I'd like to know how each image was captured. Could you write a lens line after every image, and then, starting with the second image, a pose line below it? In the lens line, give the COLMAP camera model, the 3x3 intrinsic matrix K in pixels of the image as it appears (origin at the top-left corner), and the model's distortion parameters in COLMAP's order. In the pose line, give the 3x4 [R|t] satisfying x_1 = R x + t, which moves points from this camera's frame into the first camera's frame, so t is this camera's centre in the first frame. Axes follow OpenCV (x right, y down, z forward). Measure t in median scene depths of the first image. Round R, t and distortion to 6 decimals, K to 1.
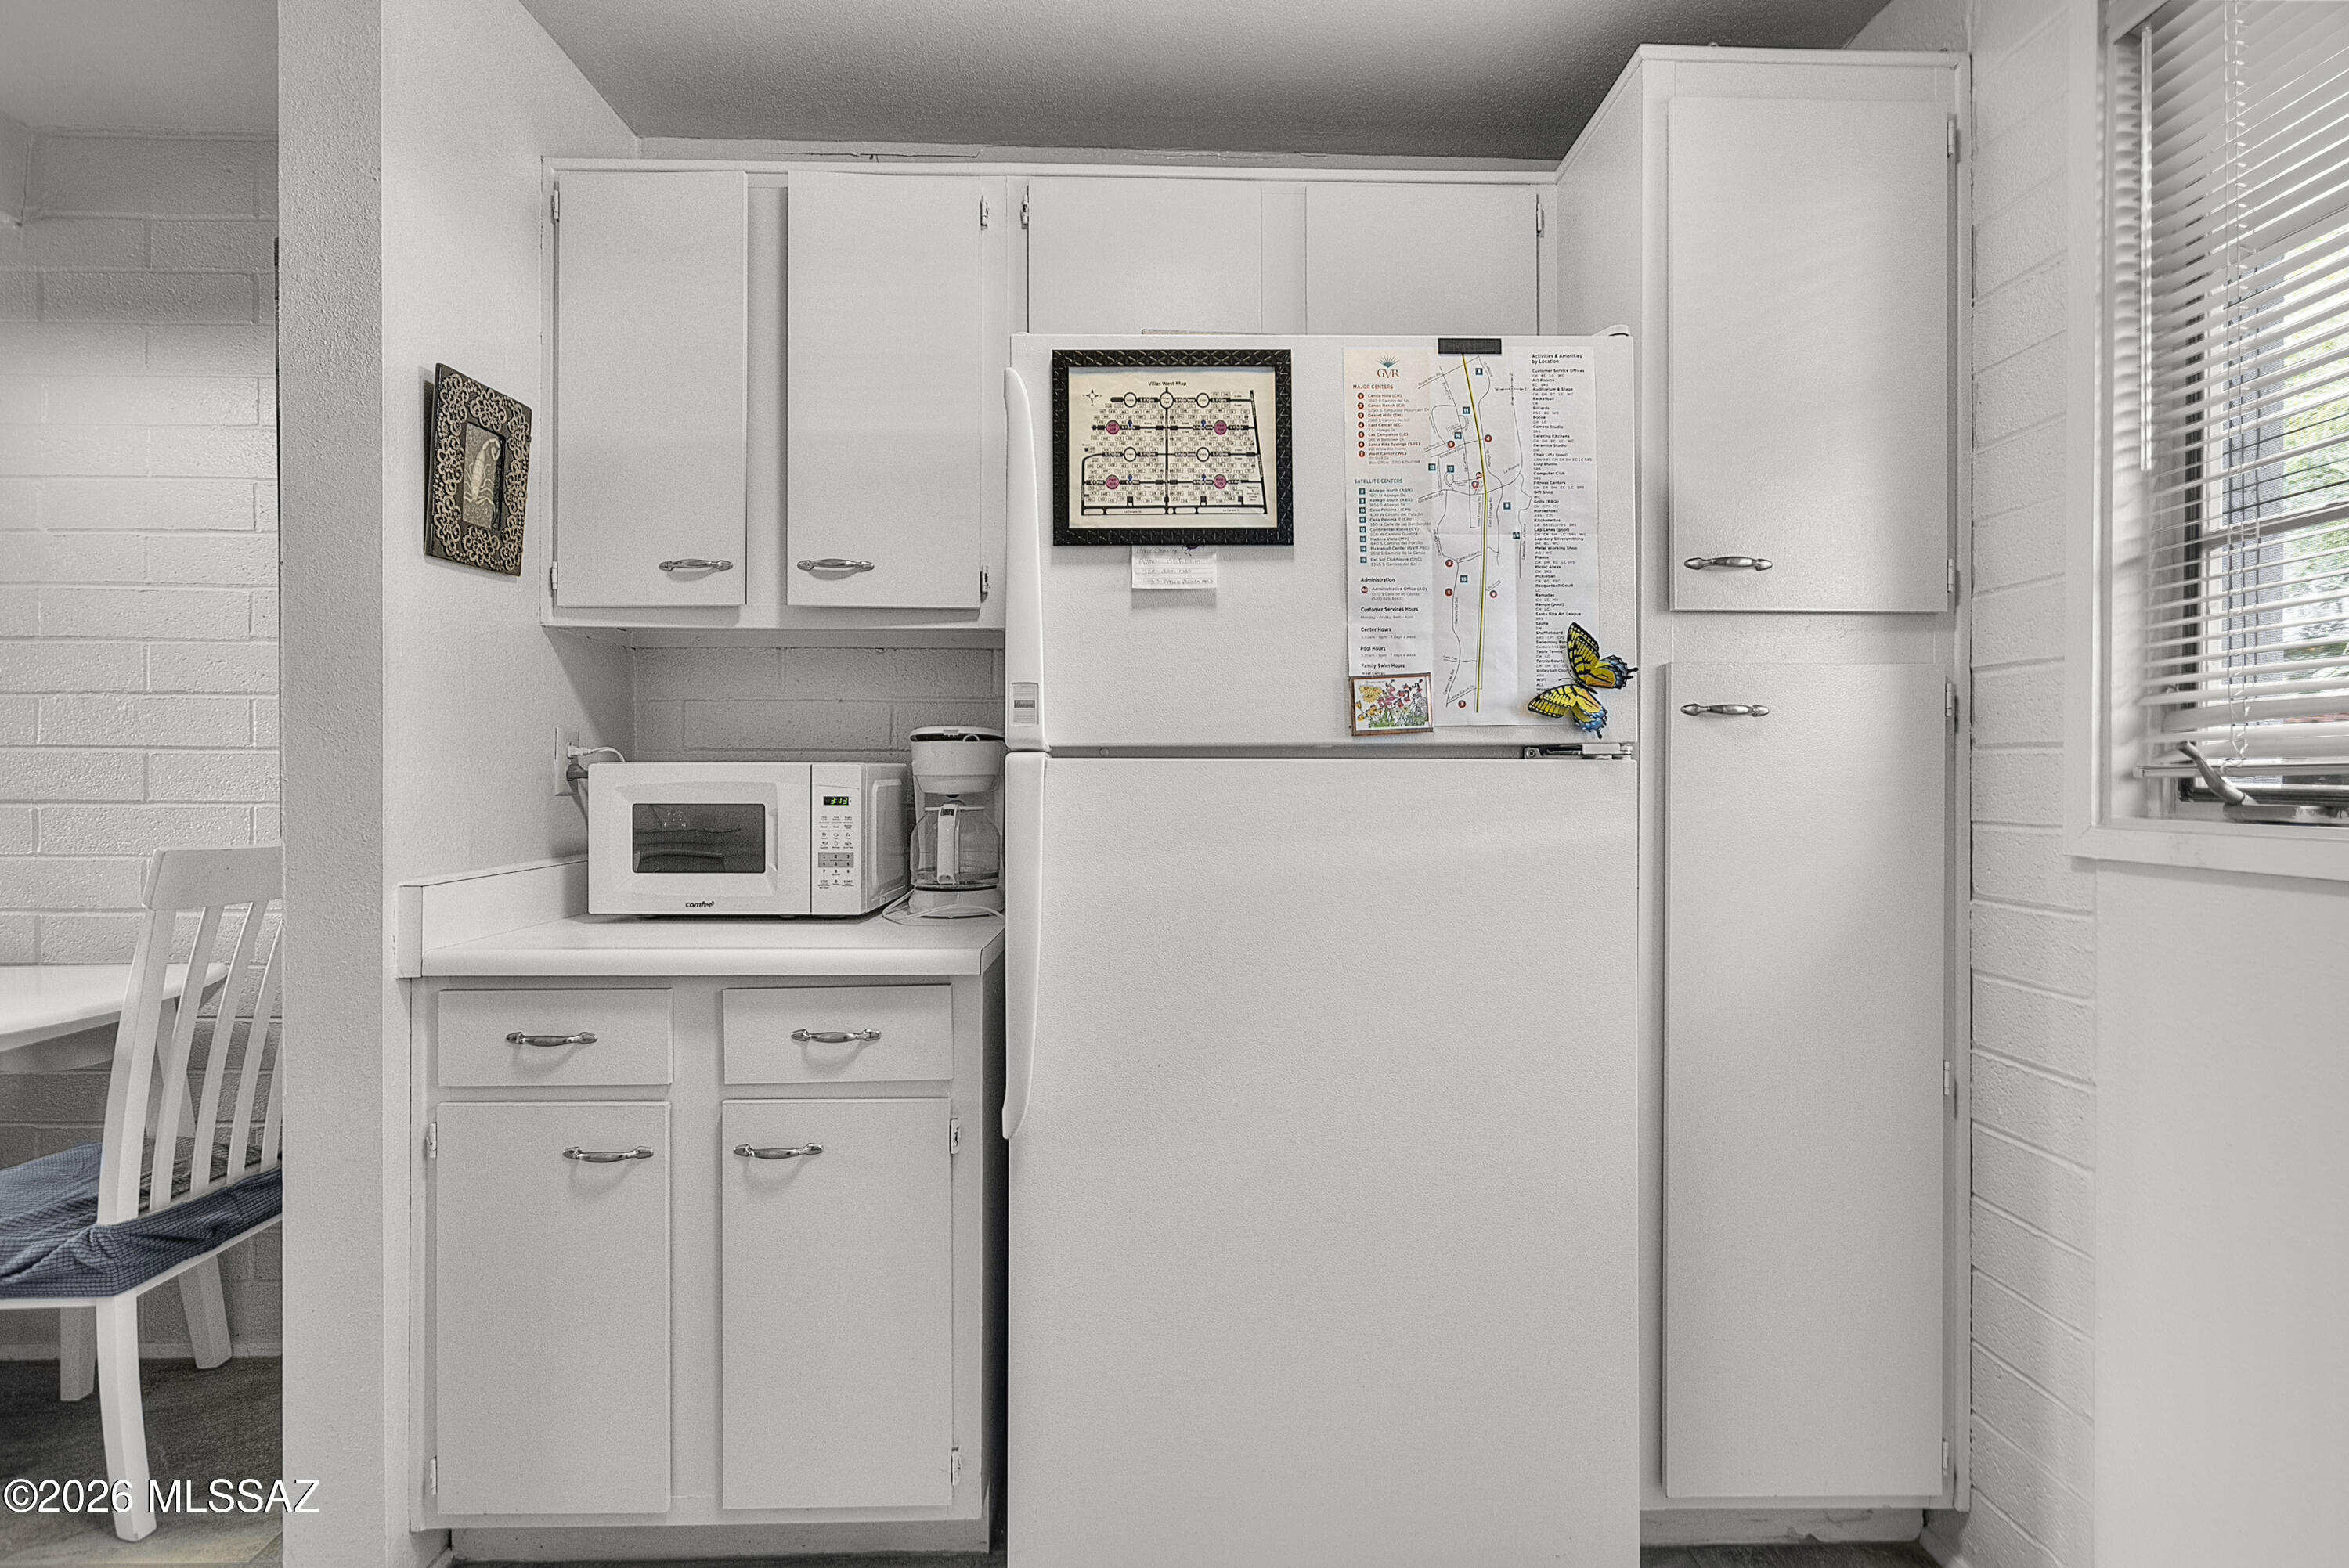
lens RADIAL K [[1064.5, 0, 1177.3], [0, 1064.5, 777.8], [0, 0, 1]] dist [-0.015070, 0.006873]
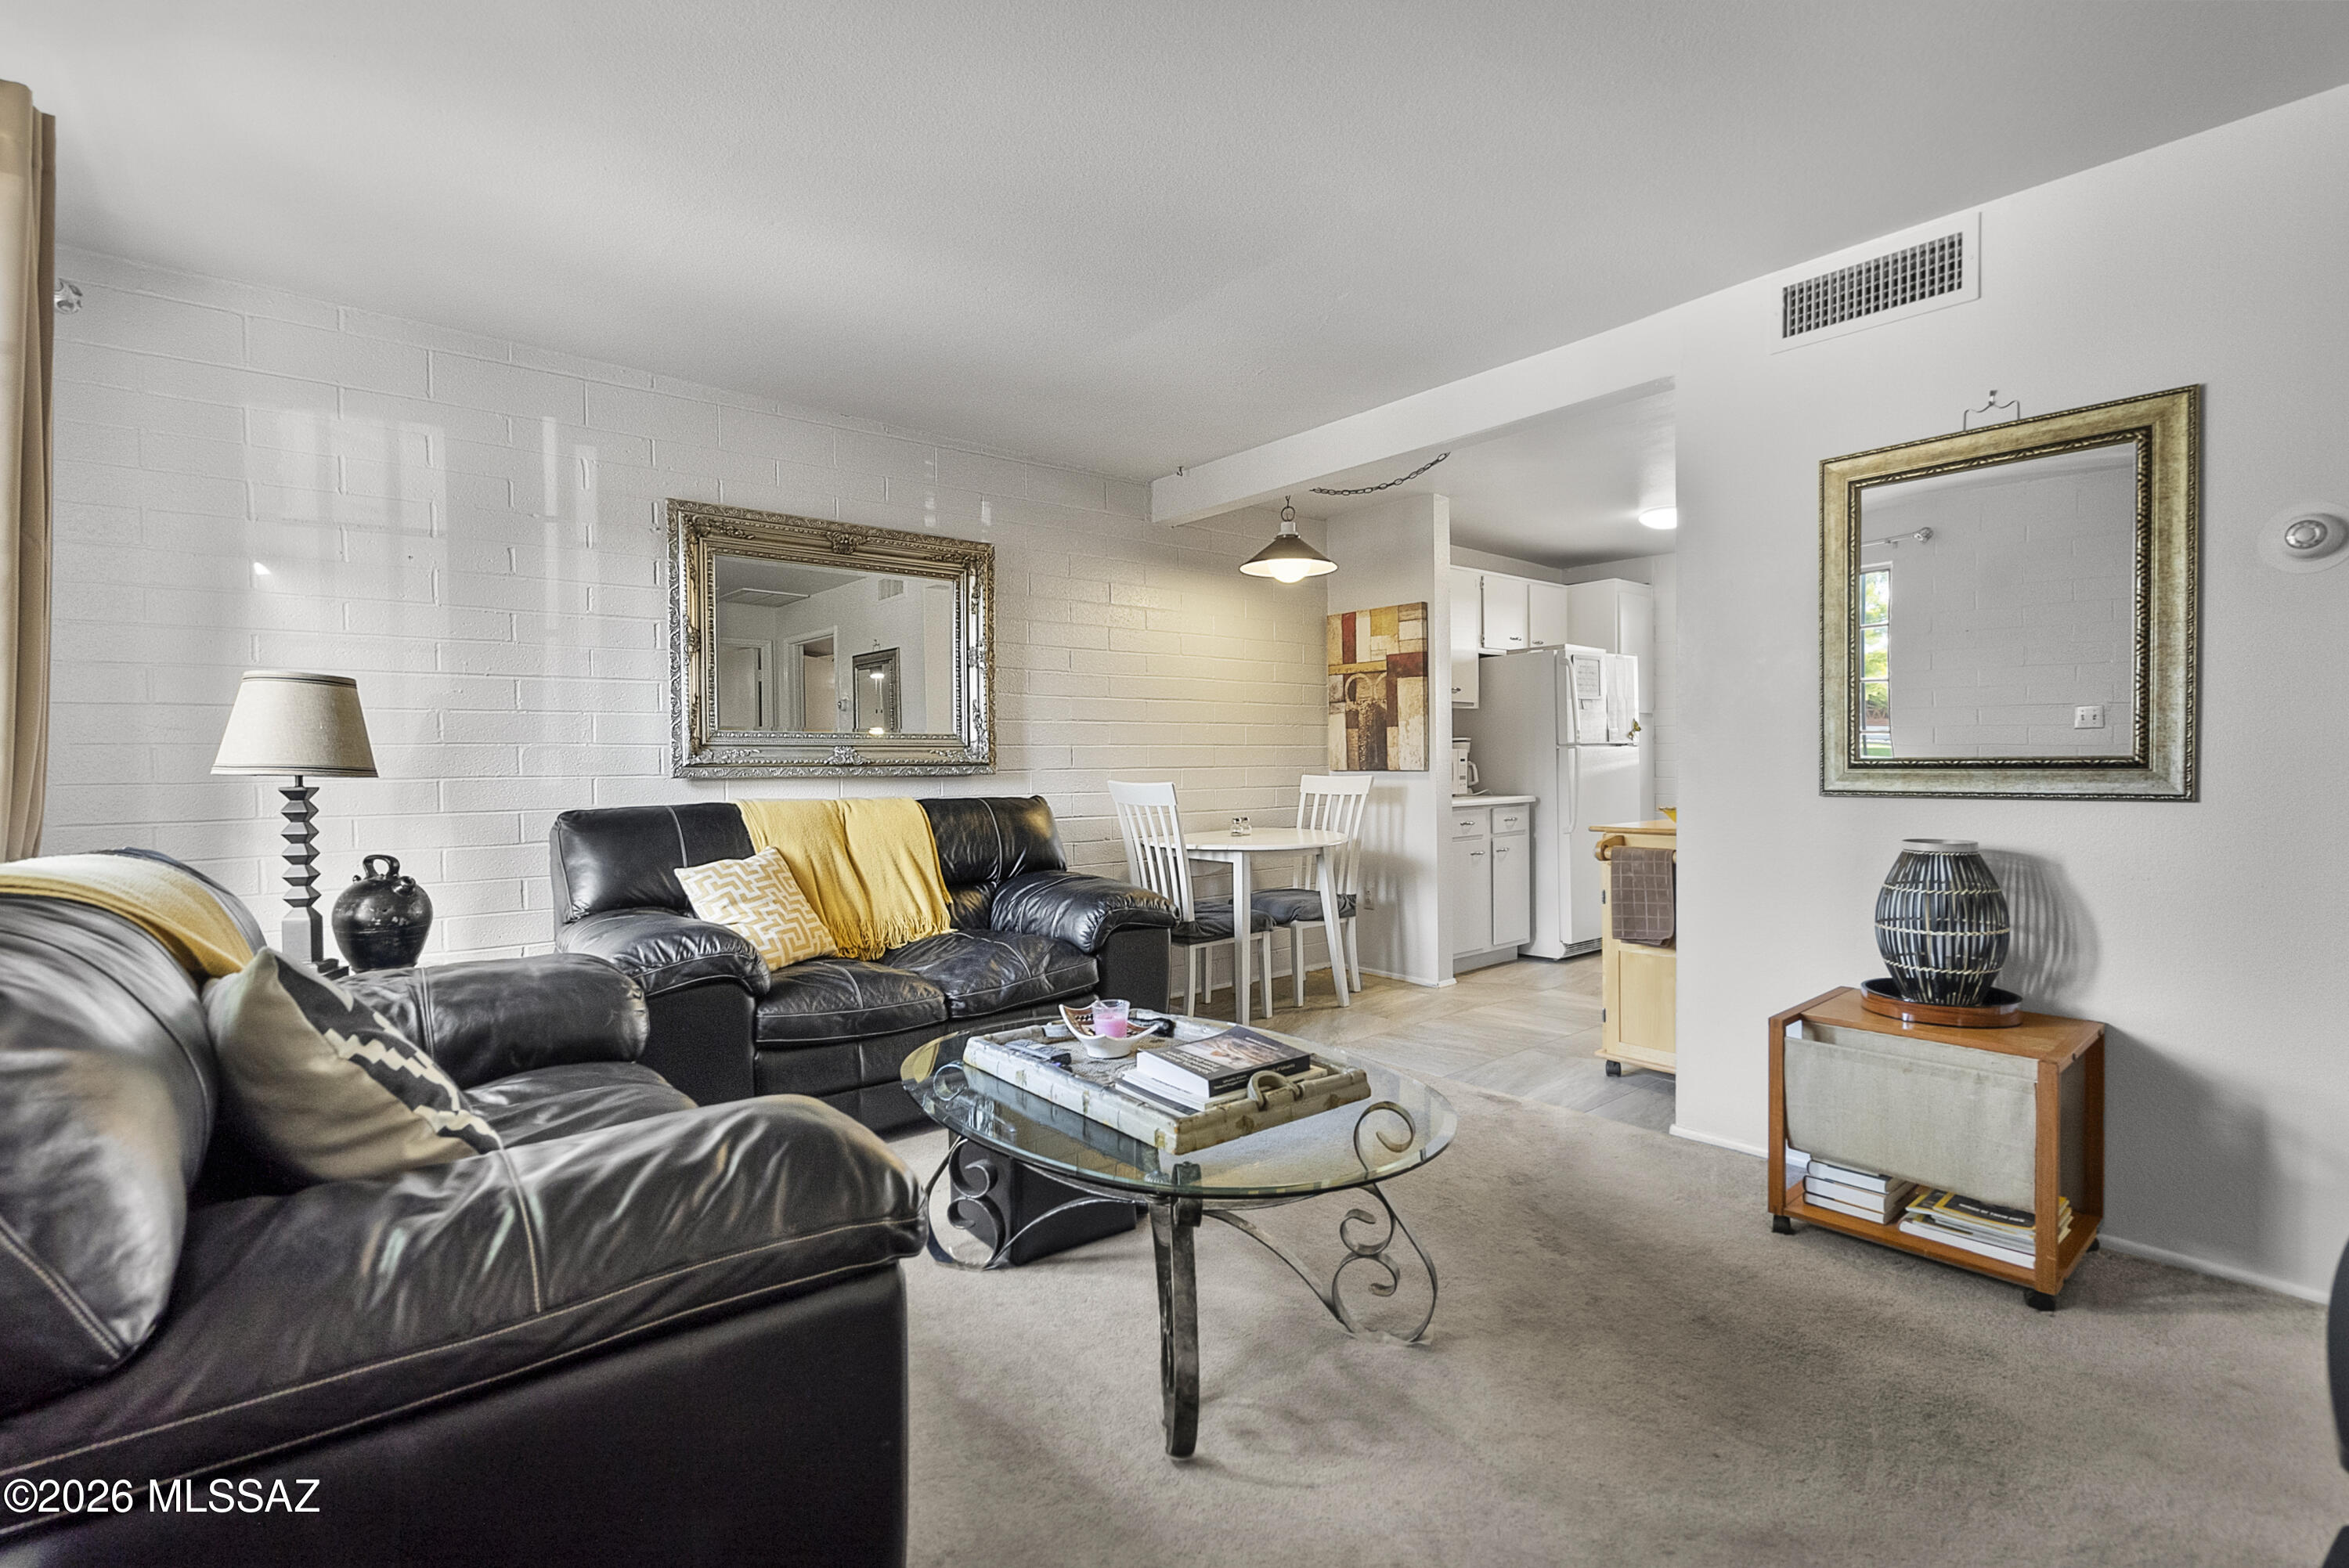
lens RADIAL K [[1064.5, 0, 1179.8], [0, 1064.5, 782.1], [0, 0, 1]] dist [-0.015070, 0.006873]
pose [[0.785815, -0.026619, 0.617889, -3.137794], [0.016577, 0.999621, 0.021982, 0.002740], [-0.618240, -0.007031, 0.785958, -1.114657]]
